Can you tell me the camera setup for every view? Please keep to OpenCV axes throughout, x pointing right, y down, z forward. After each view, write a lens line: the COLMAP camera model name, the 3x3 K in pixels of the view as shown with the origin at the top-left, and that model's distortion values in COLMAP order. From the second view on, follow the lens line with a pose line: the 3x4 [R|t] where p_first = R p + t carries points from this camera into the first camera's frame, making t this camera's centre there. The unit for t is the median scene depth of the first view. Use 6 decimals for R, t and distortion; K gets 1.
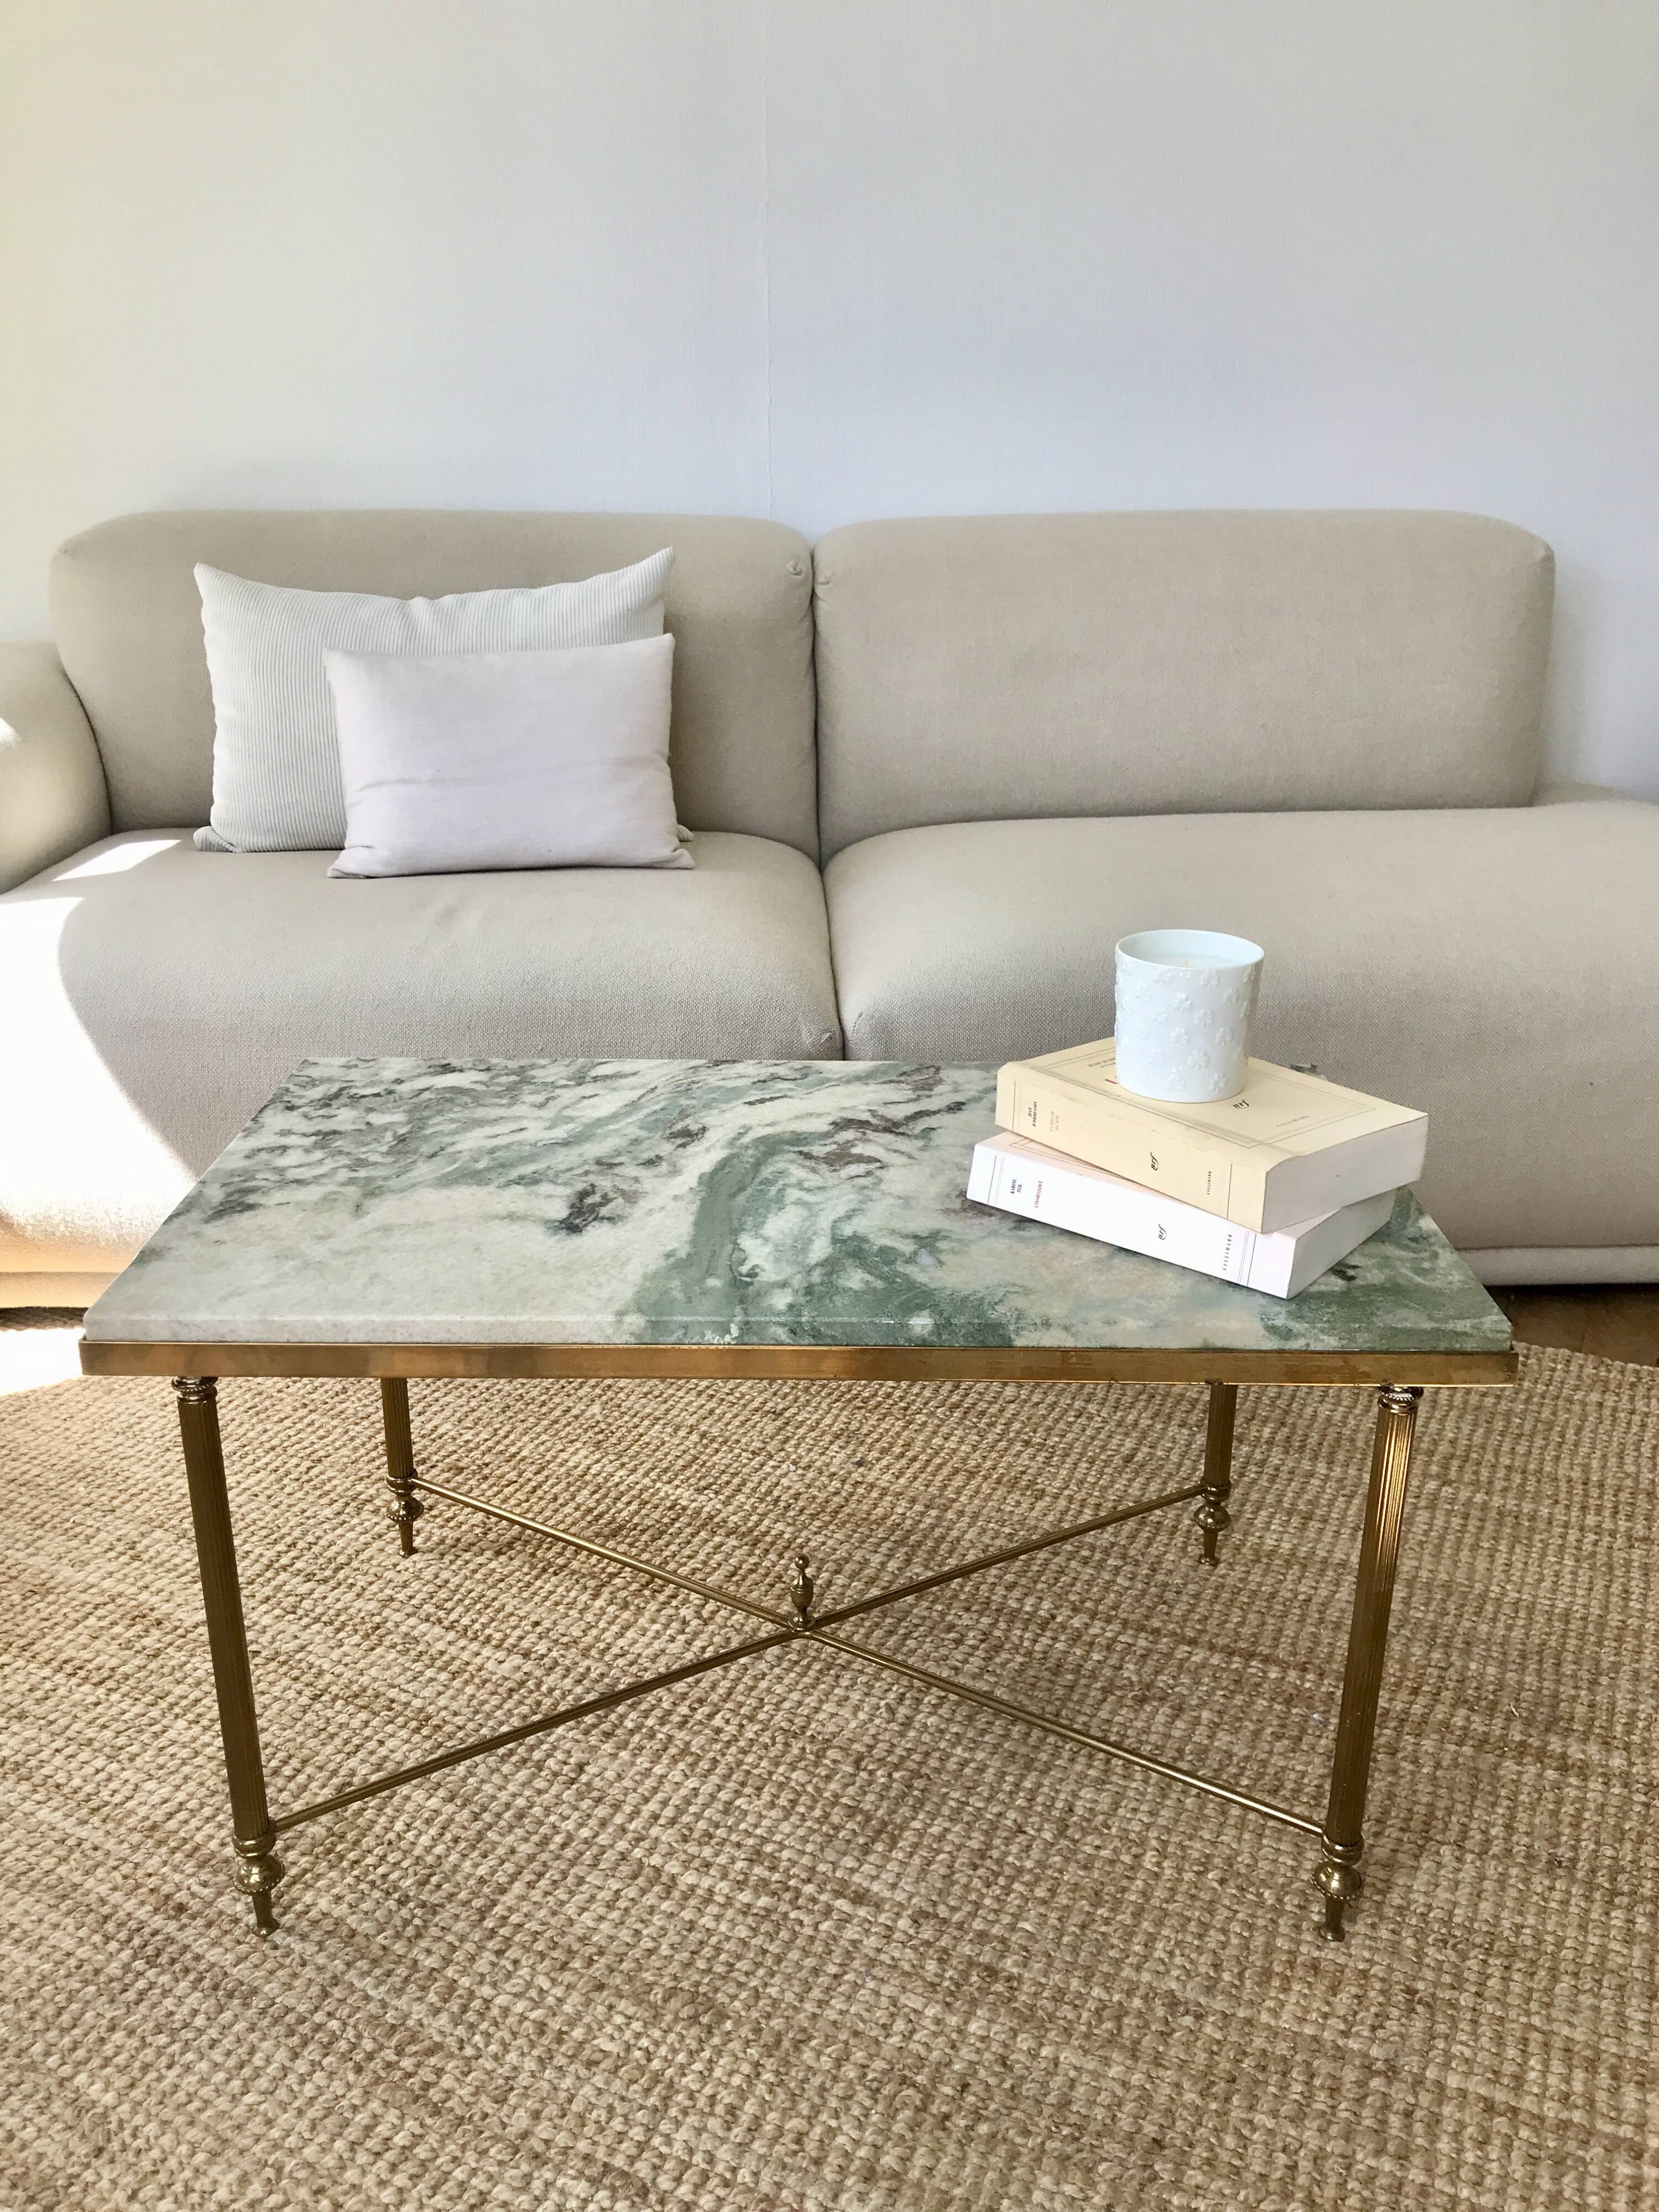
lens RADIAL K [[1823.3, 0, 839.9], [0, 1823.3, 1100.7], [0, 0, 1]] dist [-0.007996, 0.044247]
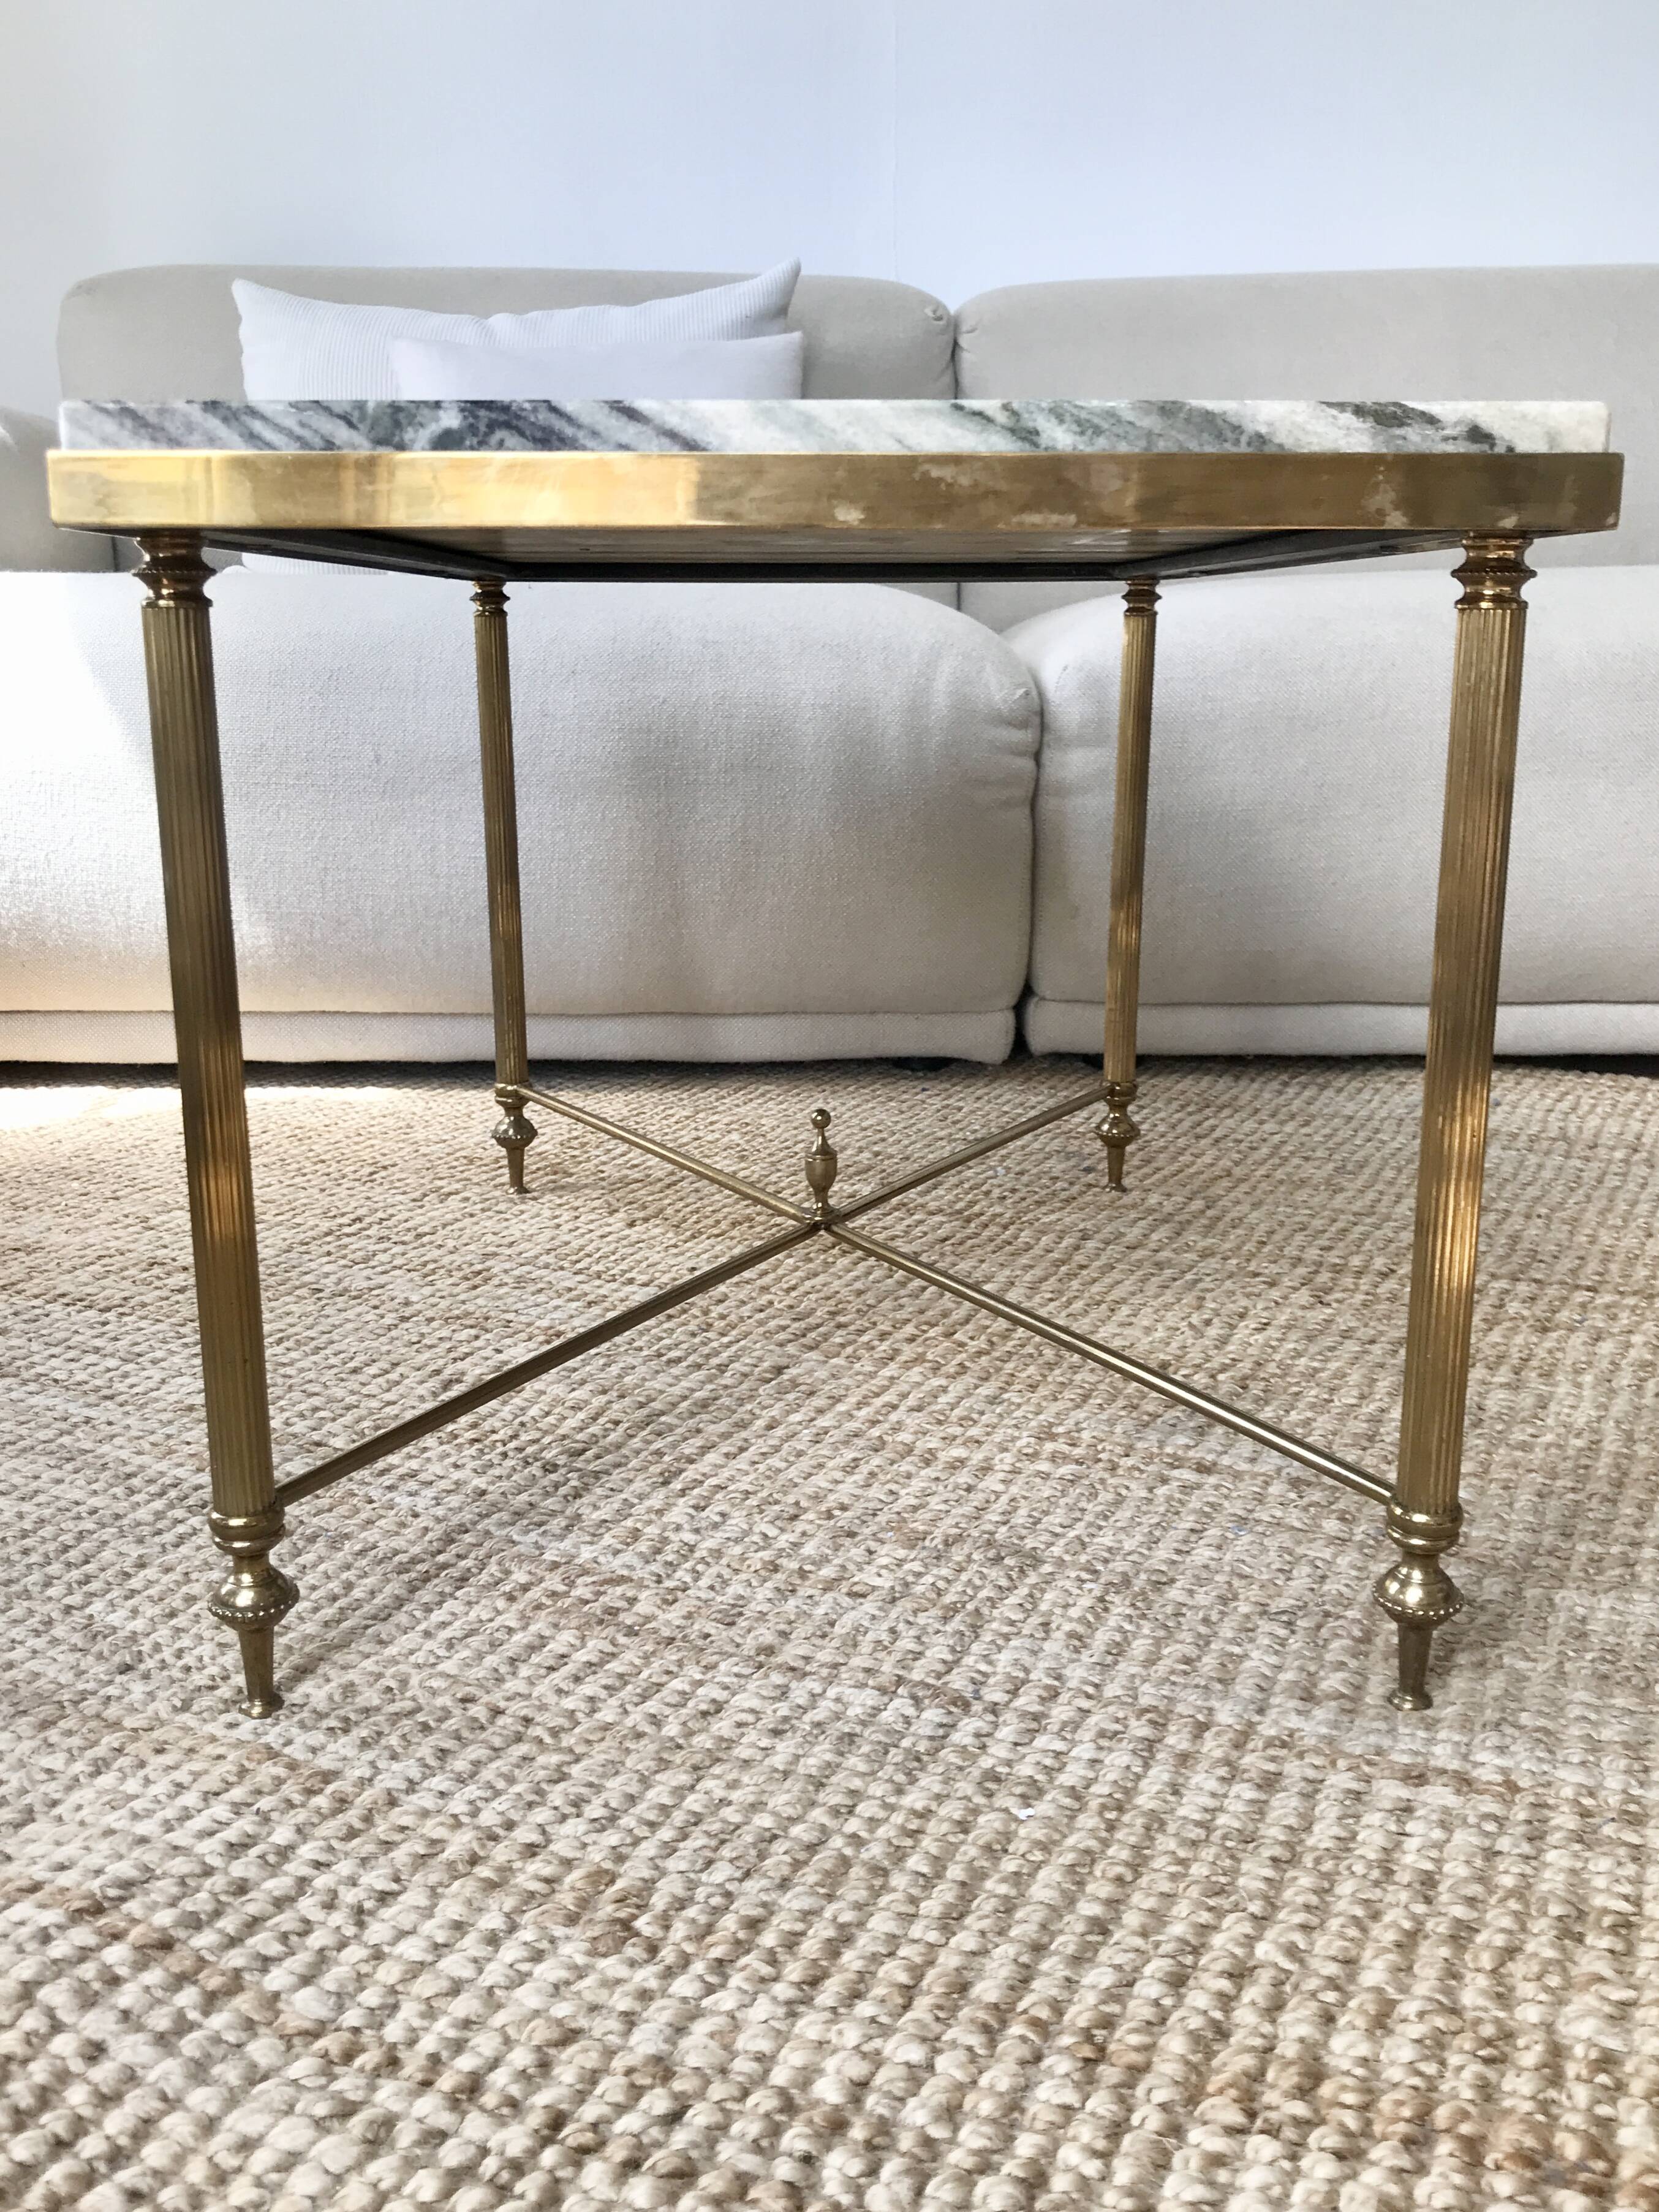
lens RADIAL K [[2029.5, 0, 829.5], [0, 2029.5, 1106.0], [0, 0, 1]] dist [0.173582, -0.625471]
pose [[0.999822, -0.000699, -0.018865, -0.108498], [-0.001562, 0.992824, -0.119574, 0.363821], [0.018813, 0.119583, 0.992646, 0.192363]]
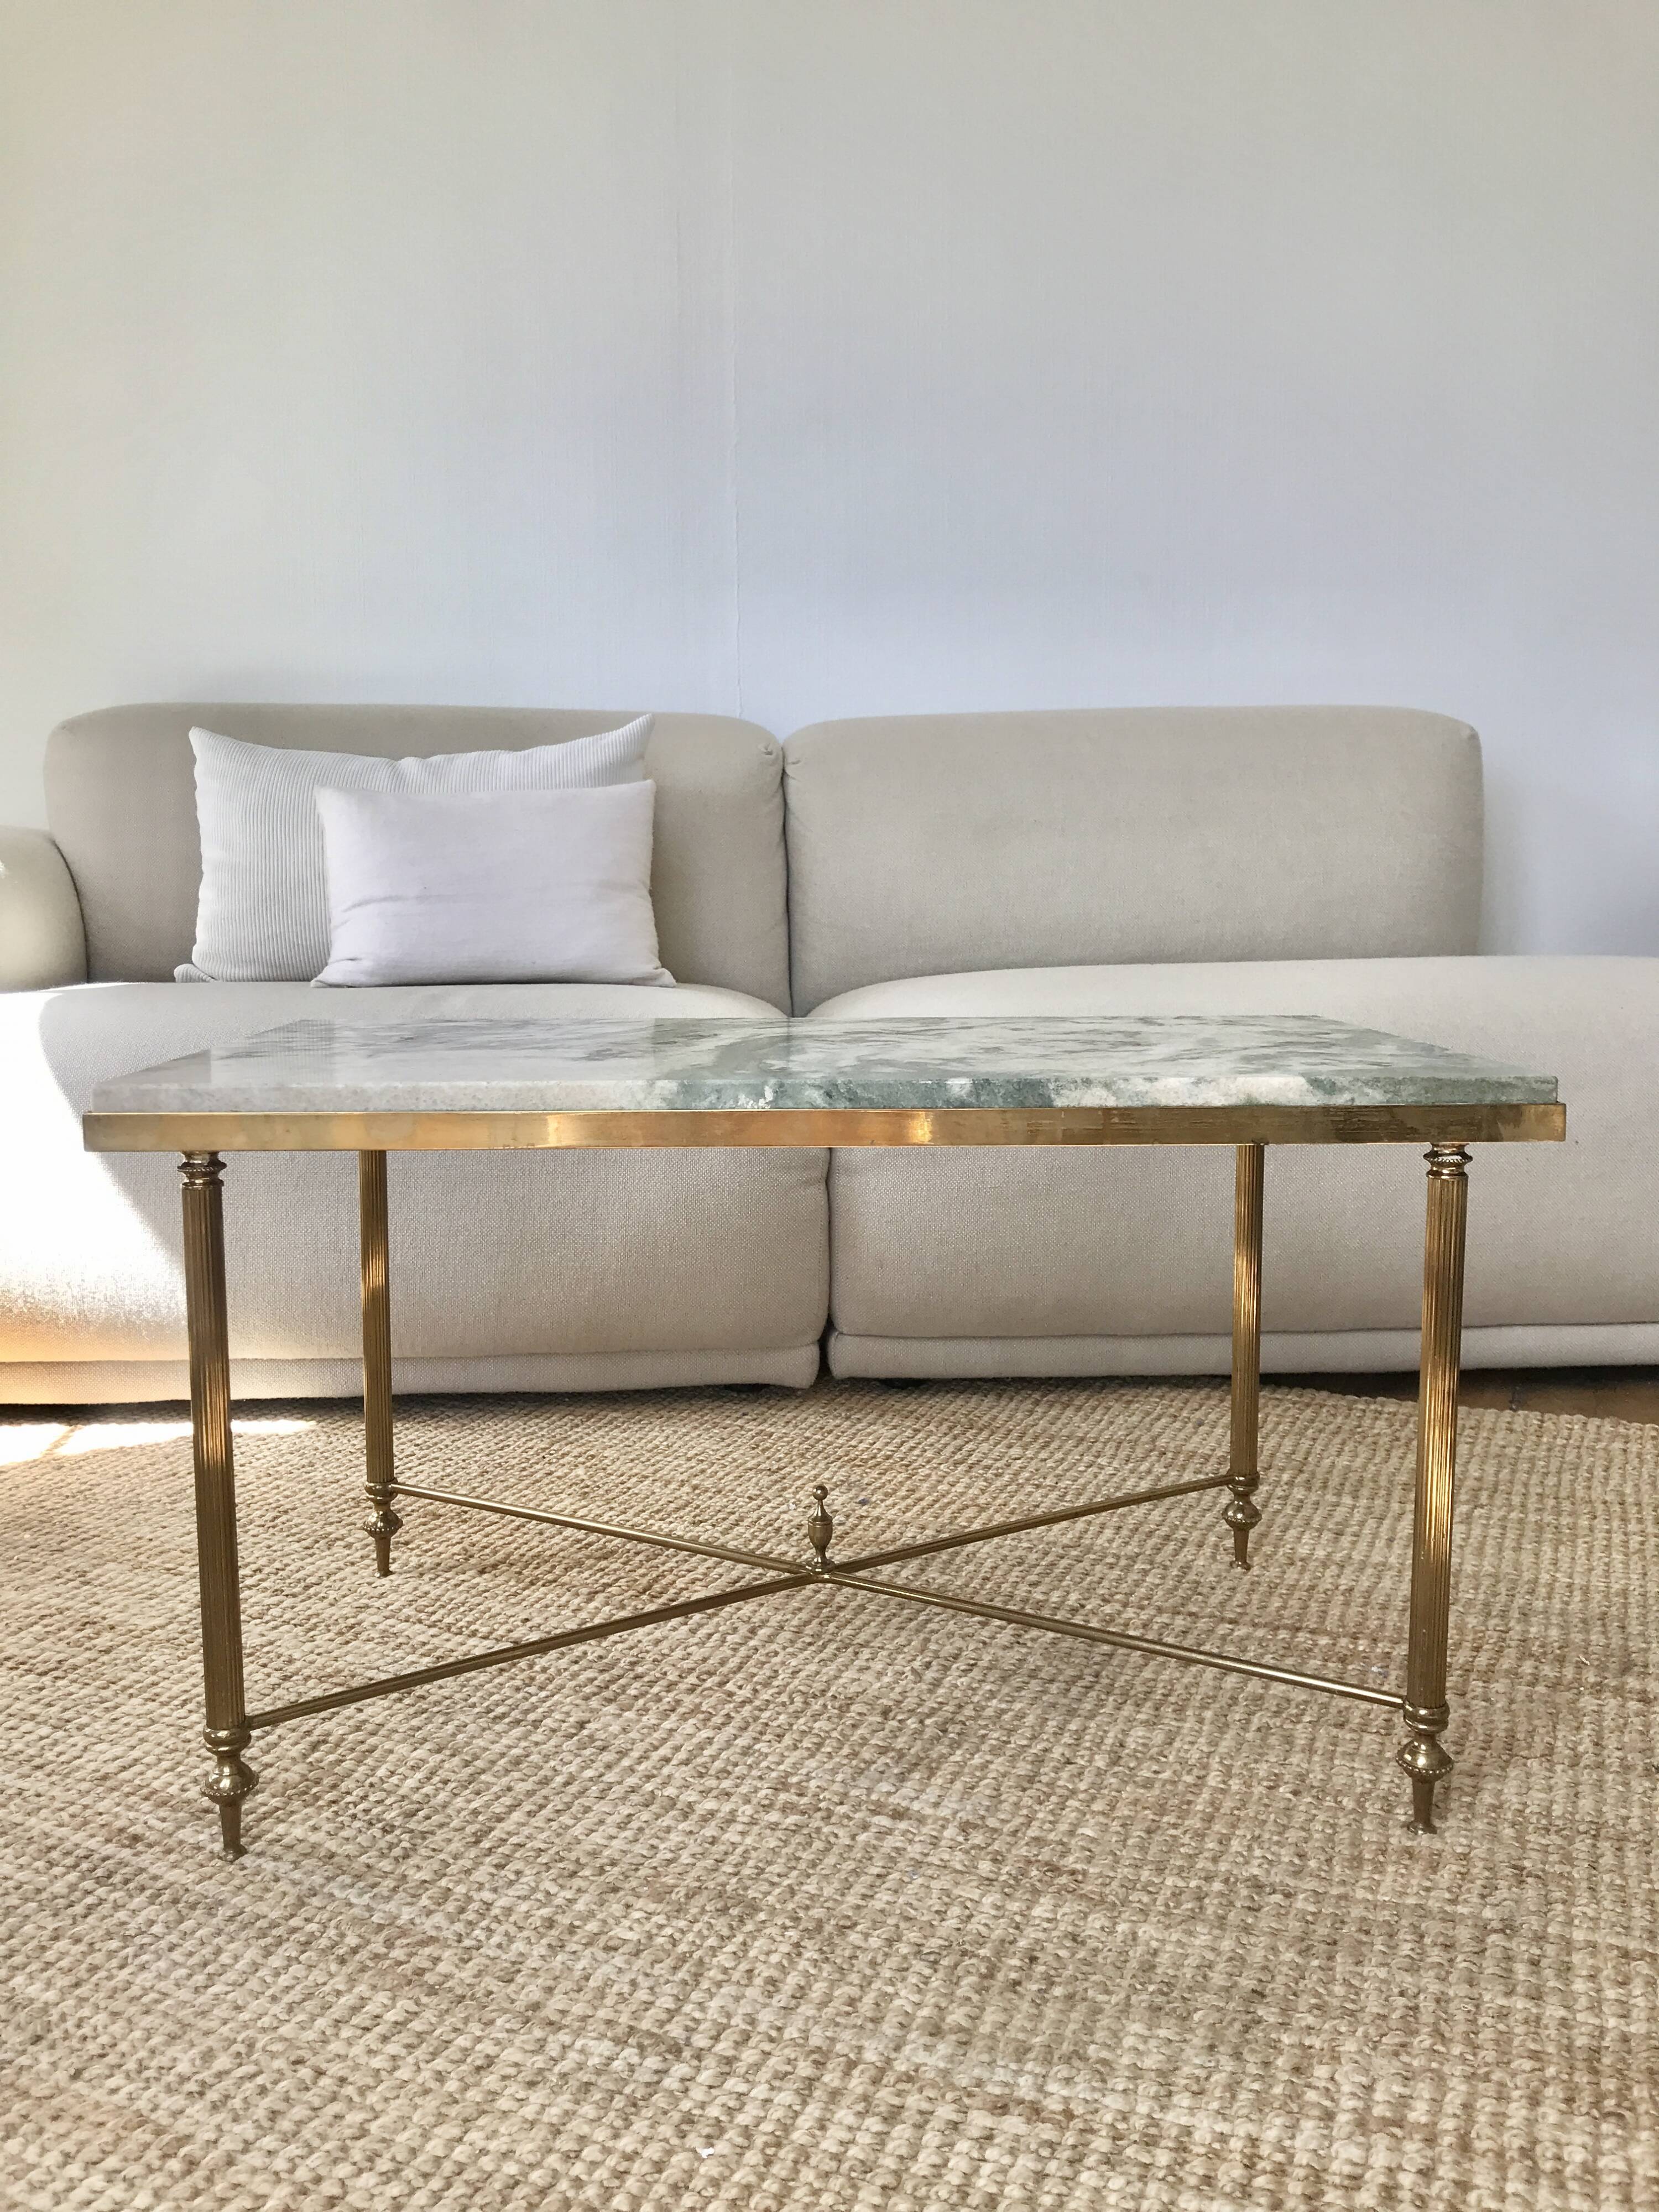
lens RADIAL K [[1823.3, 0, 839.9], [0, 1823.3, 1100.7], [0, 0, 1]] dist [-0.007996, 0.044247]
pose [[0.999311, -0.011323, 0.035334, -0.042702], [0.018828, 0.975327, -0.219961, 0.268942], [-0.031971, 0.220475, 0.974869, 0.042911]]
